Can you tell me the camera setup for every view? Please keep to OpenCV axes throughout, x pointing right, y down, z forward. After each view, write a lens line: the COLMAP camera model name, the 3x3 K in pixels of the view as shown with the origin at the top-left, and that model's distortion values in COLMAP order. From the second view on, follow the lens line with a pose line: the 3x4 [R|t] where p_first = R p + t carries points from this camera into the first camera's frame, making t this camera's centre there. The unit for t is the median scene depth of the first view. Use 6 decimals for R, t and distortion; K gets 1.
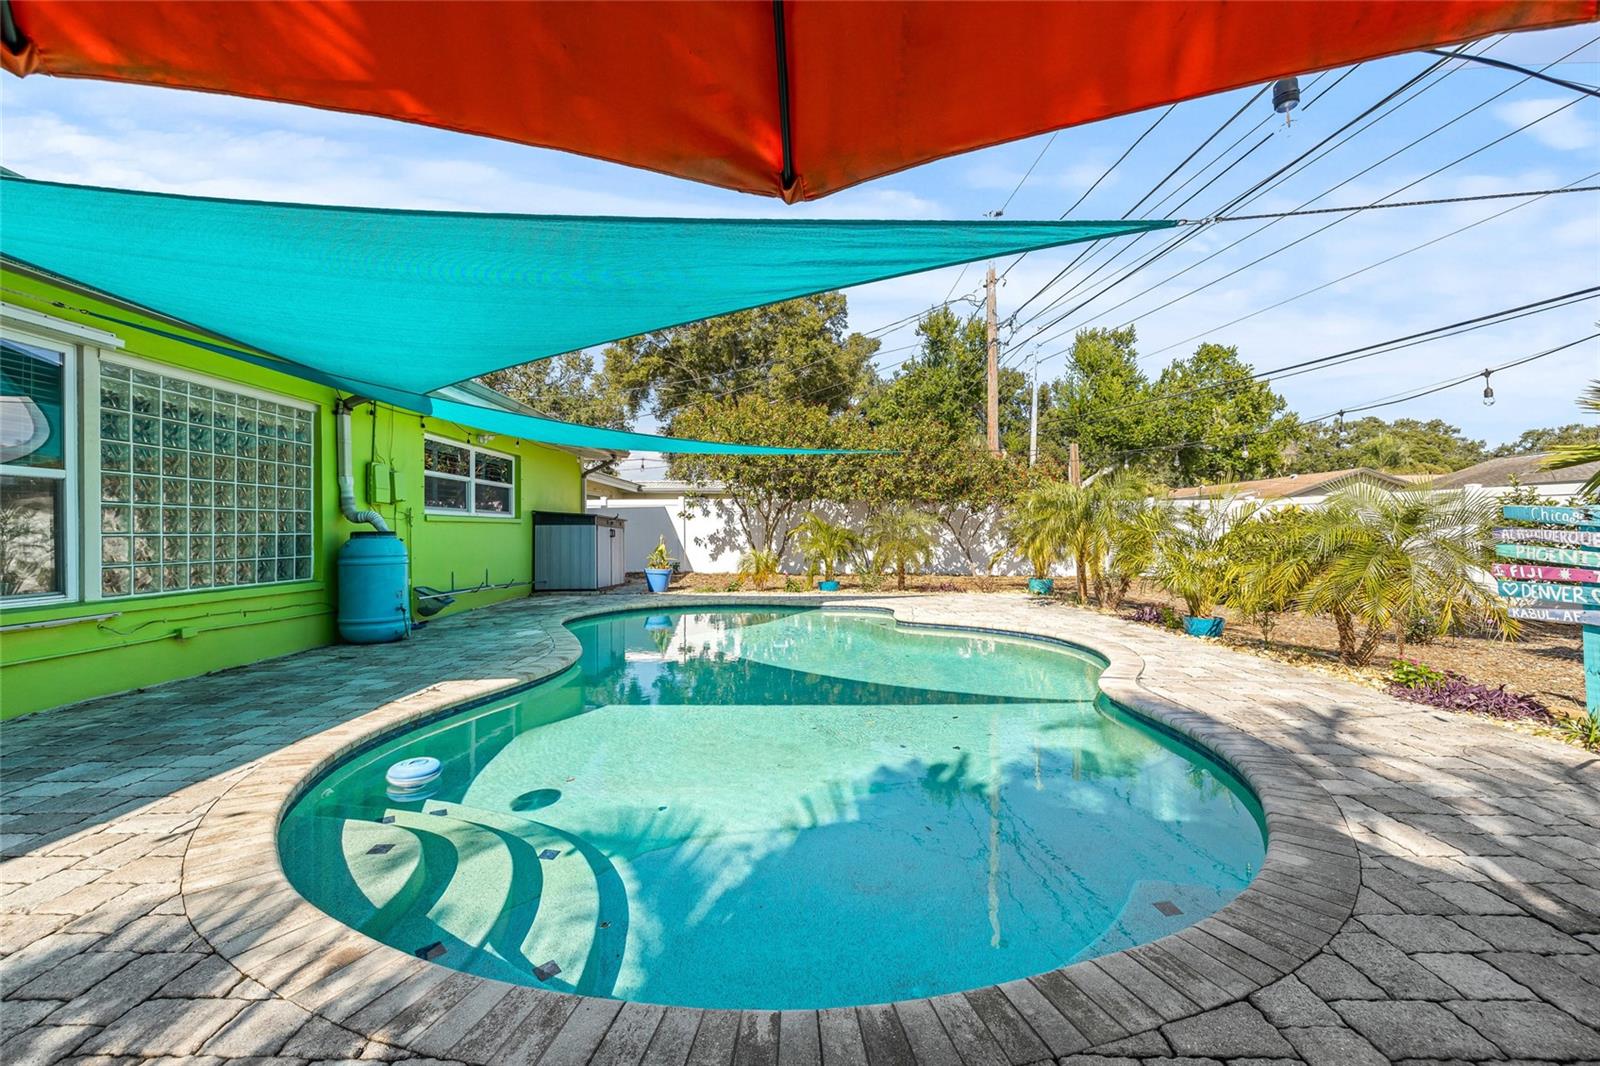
lens RADIAL K [[671.8, 0, 800.0], [0, 671.8, 533.0], [0, 0, 1]] dist [0.001466, 0.000284]
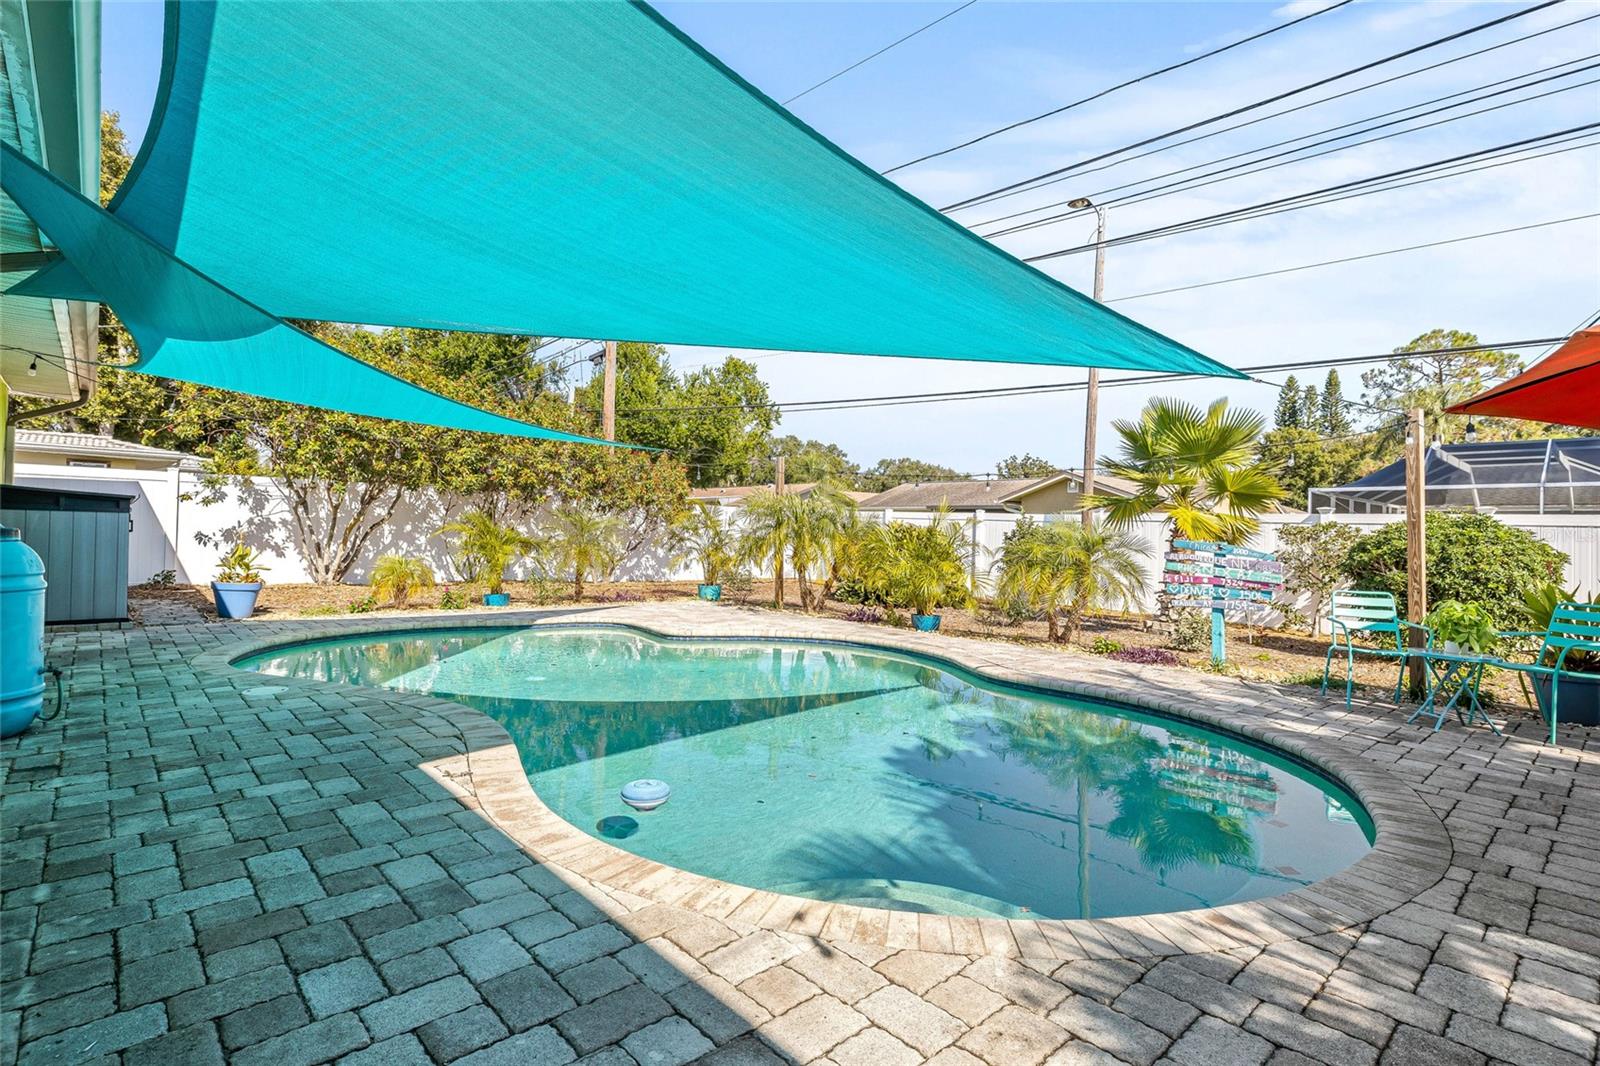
lens RADIAL K [[775.9, 0, 800.0], [0, 775.9, 533.0], [0, 0, 1]] dist [-0.000883, 0.000371]
pose [[0.731756, 0.022407, 0.681199, -0.380103], [-0.027319, 0.999621, -0.003534, -0.009228], [-0.681019, -0.016024, 0.732090, 0.084235]]
